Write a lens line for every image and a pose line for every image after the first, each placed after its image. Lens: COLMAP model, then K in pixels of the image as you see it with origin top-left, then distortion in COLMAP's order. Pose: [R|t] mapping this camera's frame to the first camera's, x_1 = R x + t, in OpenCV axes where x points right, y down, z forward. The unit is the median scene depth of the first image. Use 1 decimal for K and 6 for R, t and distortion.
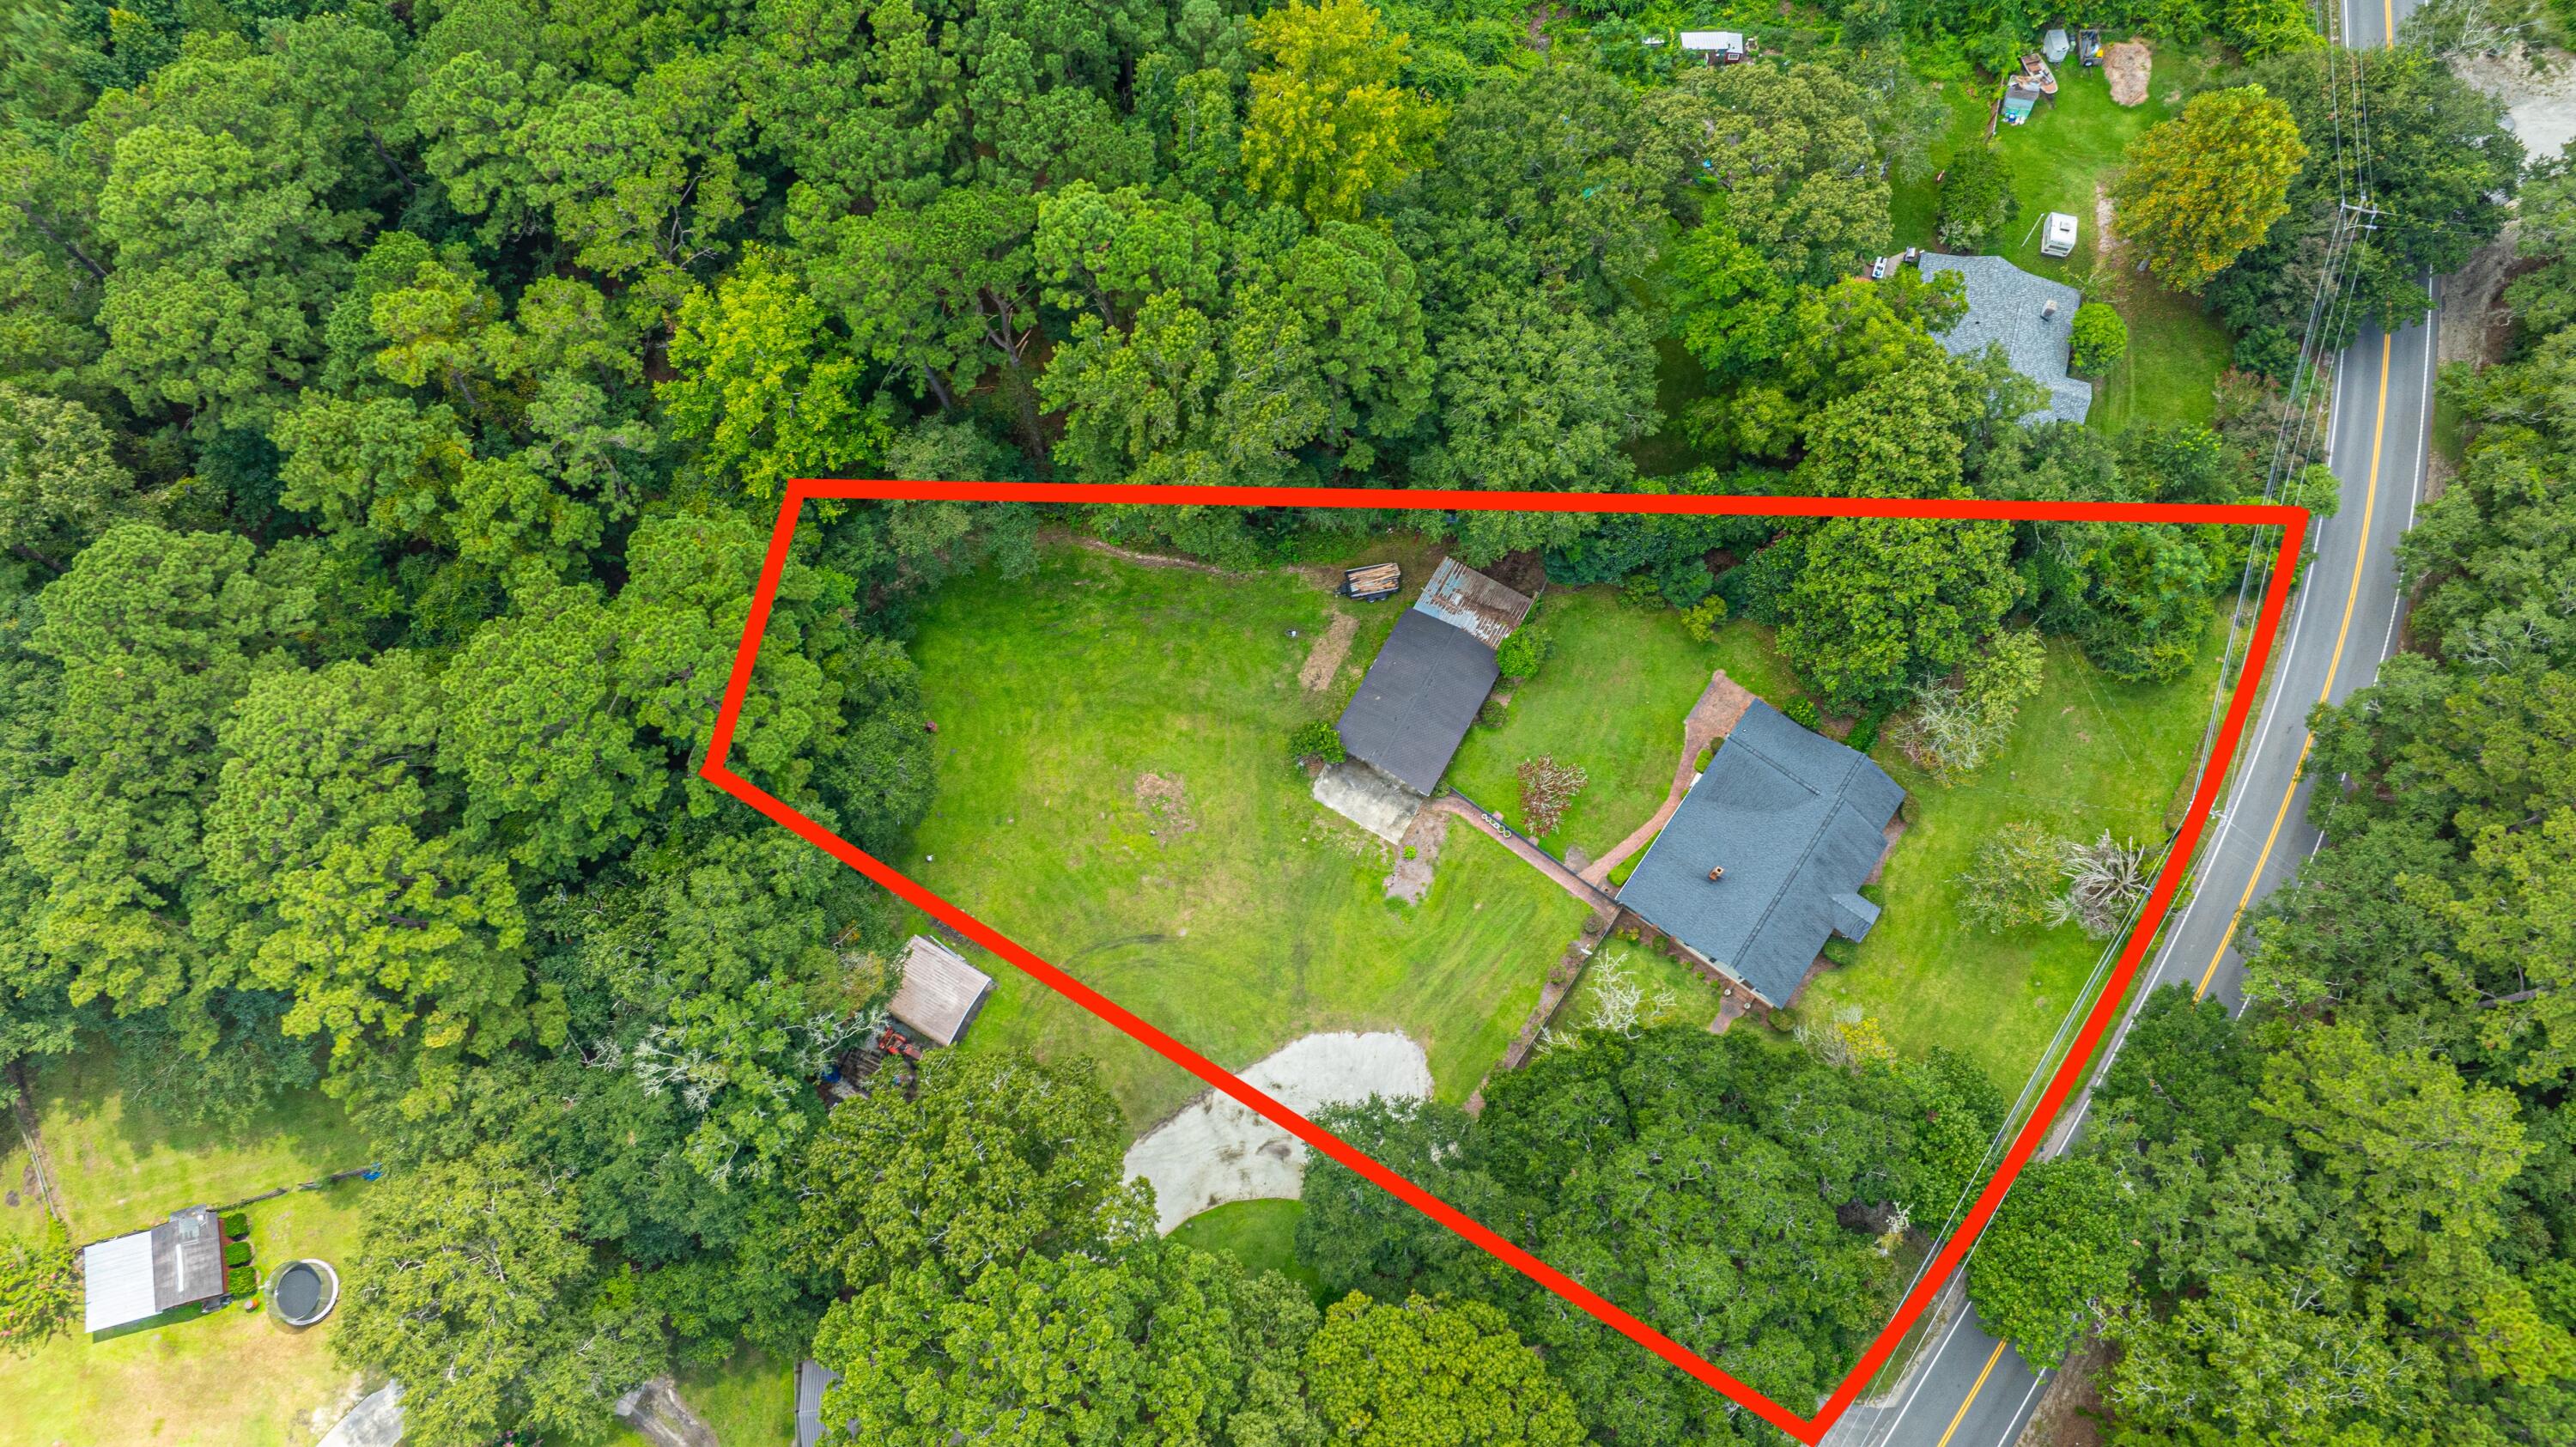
lens RADIAL K [[1808.8, 0, 1284.0], [0, 1808.8, 729.8], [0, 0, 1]] dist [-0.021214, 0.002478]
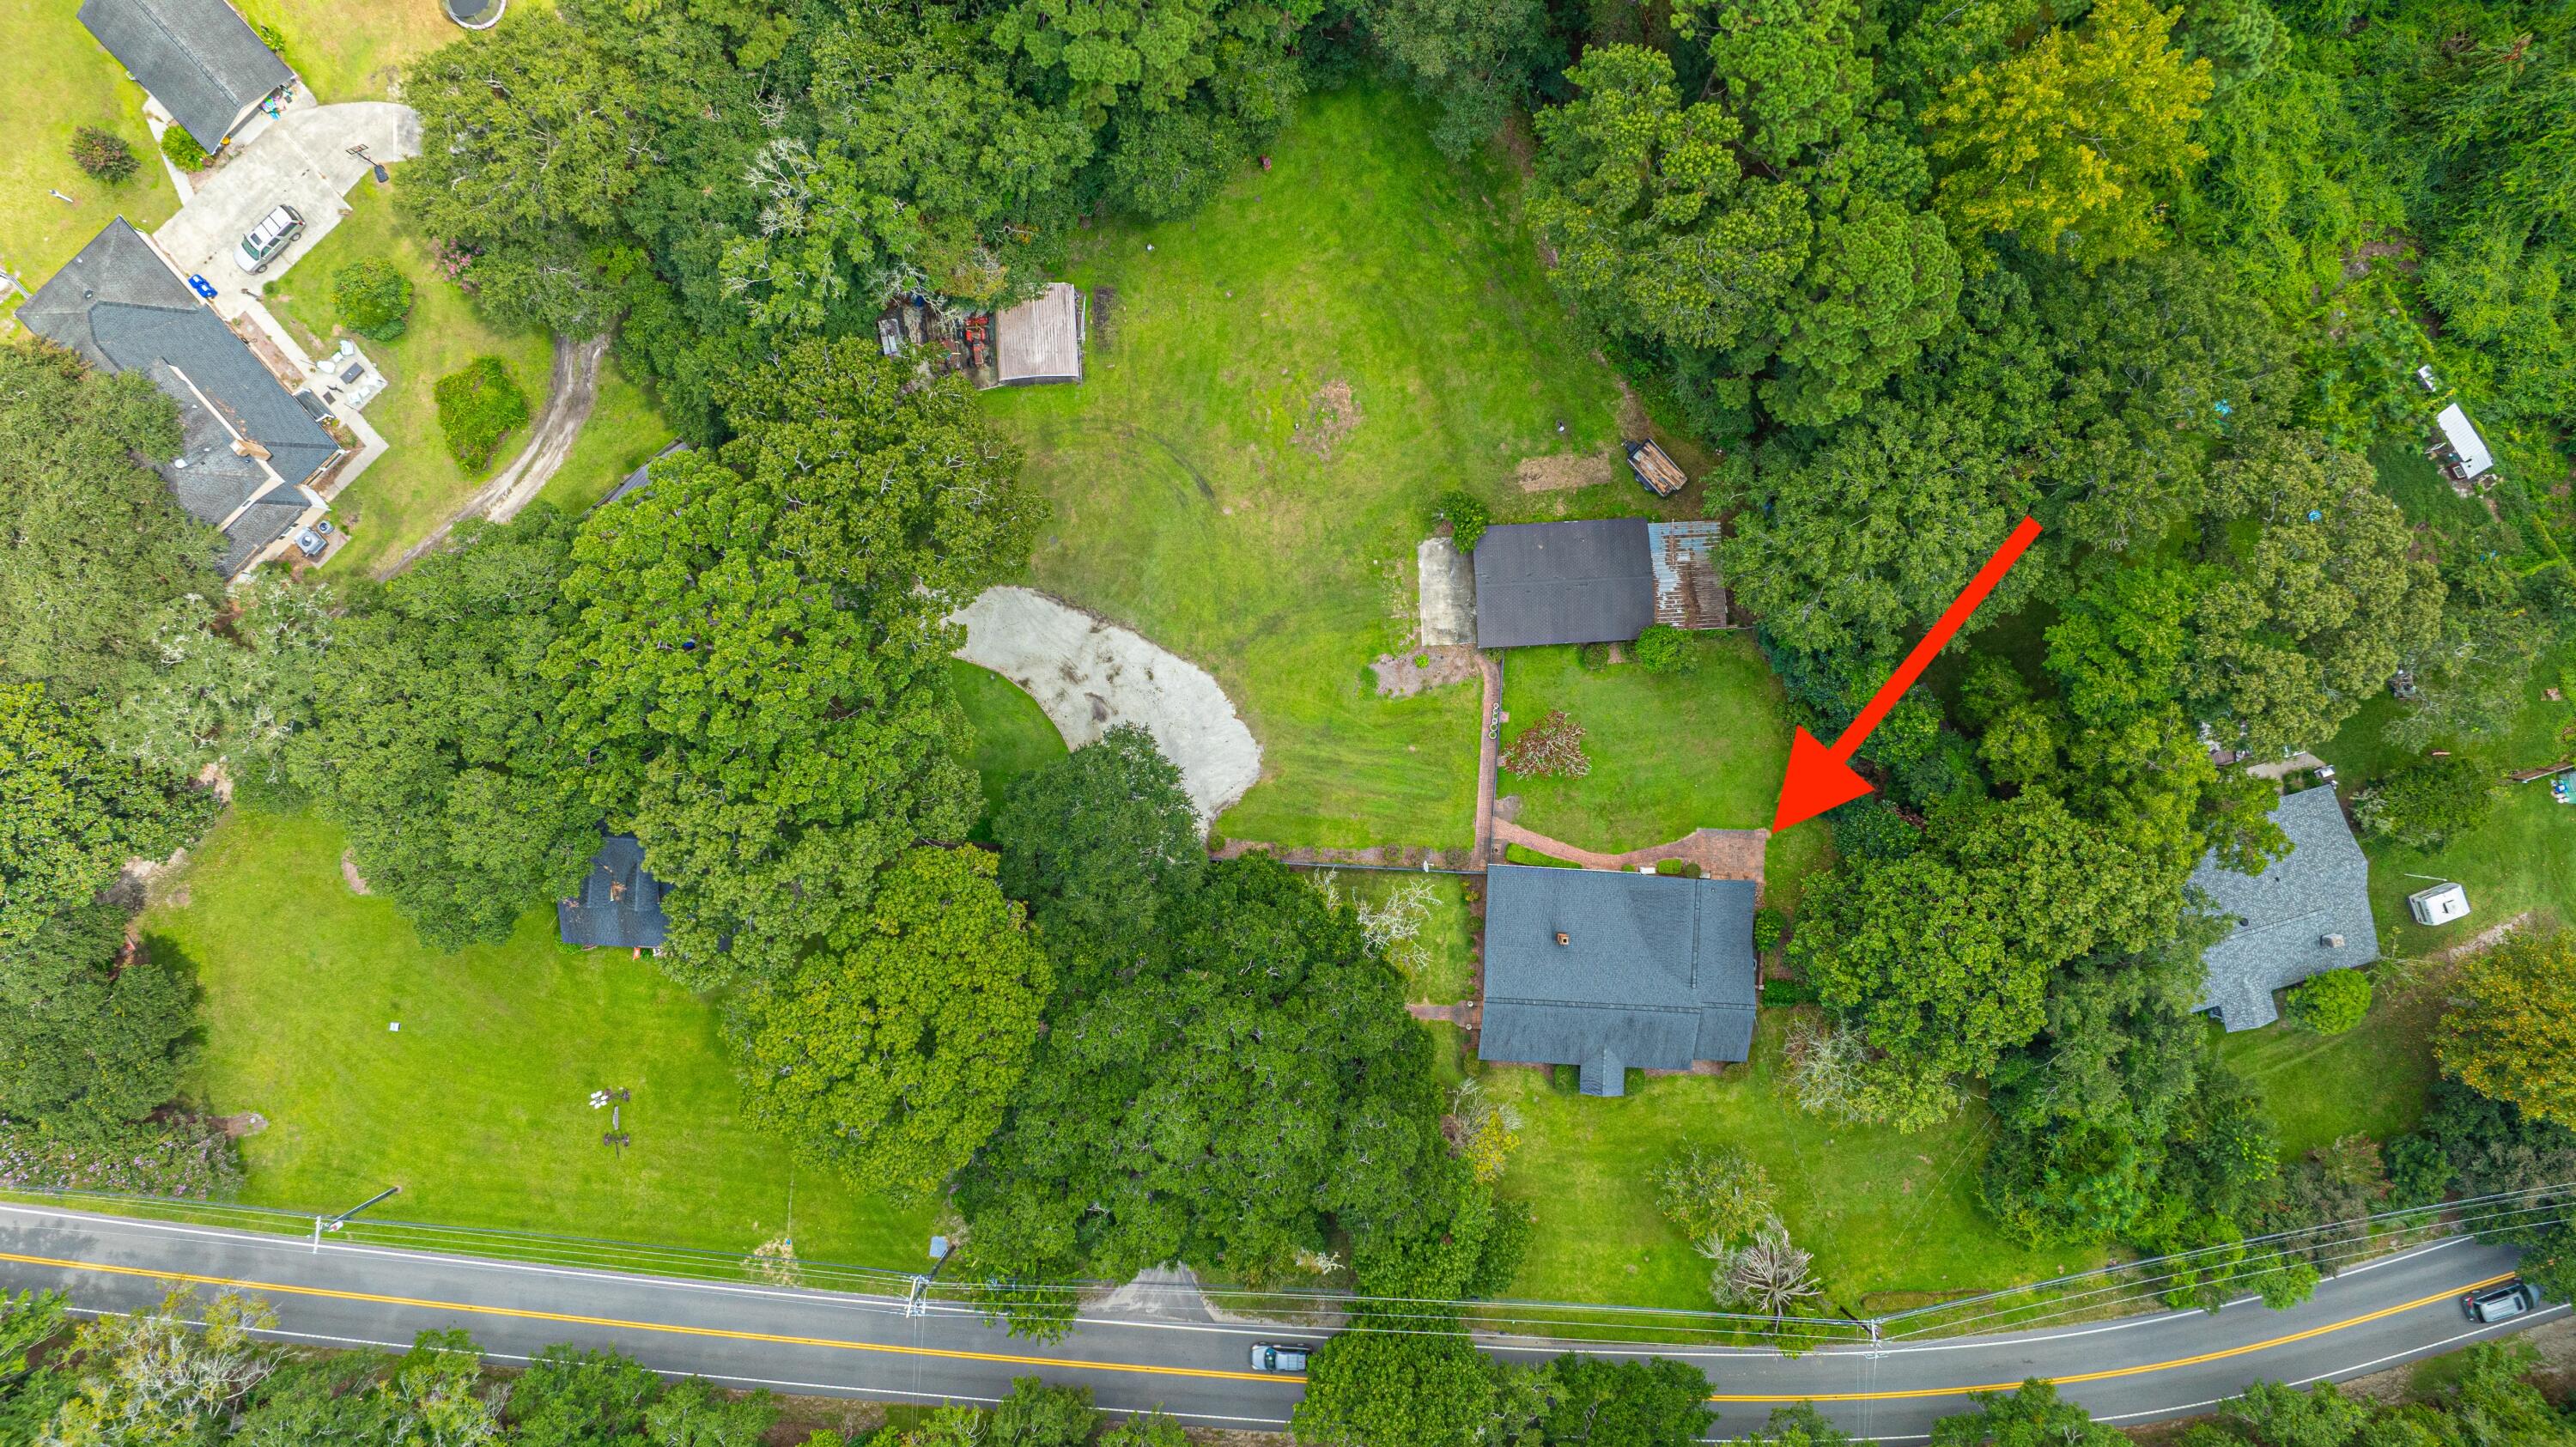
lens RADIAL K [[1808.8, 0, 1286.3], [0, 1808.8, 721.5], [0, 0, 1]] dist [-0.021214, 0.002478]
pose [[0.544917, 0.838242, 0.020391, 0.038847], [-0.798639, 0.511457, 0.317155, -0.172564], [0.255424, -0.189108, 0.948154, 0.055126]]
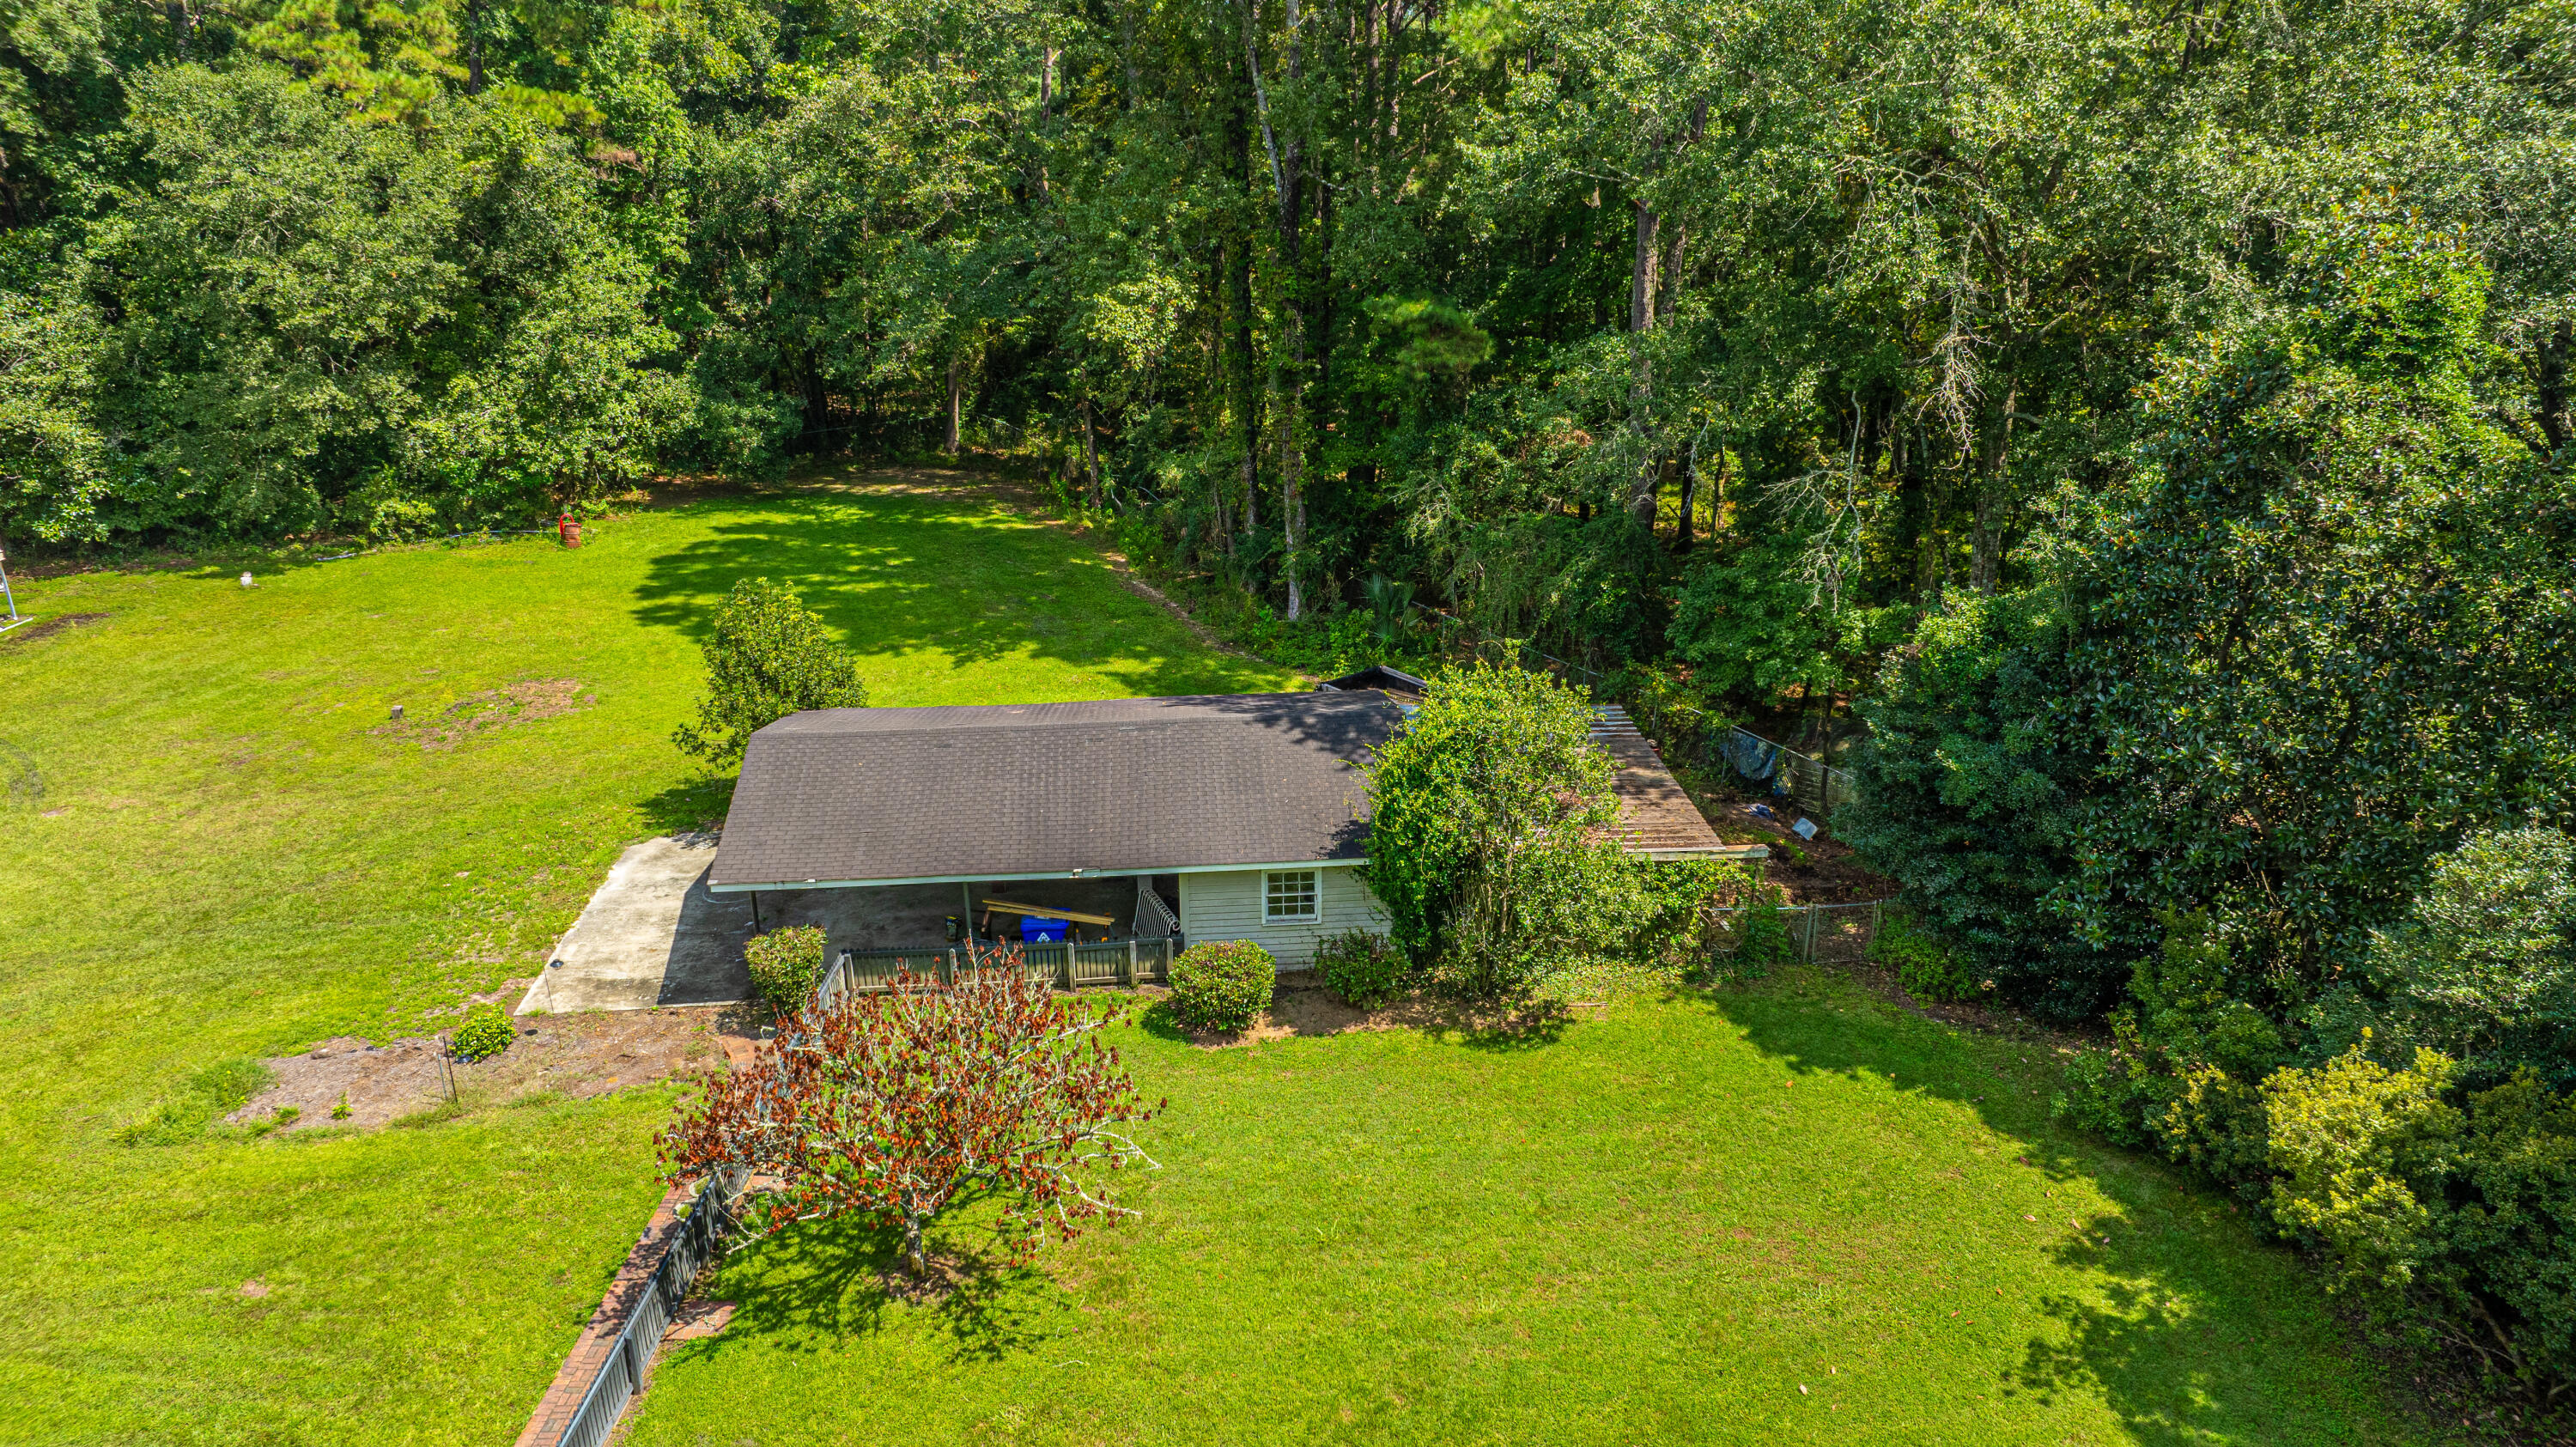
lens RADIAL K [[1808.8, 0, 1287.1], [0, 1808.8, 728.7], [0, 0, 1]] dist [-0.021214, 0.002478]
pose [[0.560671, 0.303310, -0.770488, 0.301567], [-0.787487, 0.482940, -0.382927, 0.058697], [0.255954, 0.821445, 0.509623, 0.915025]]
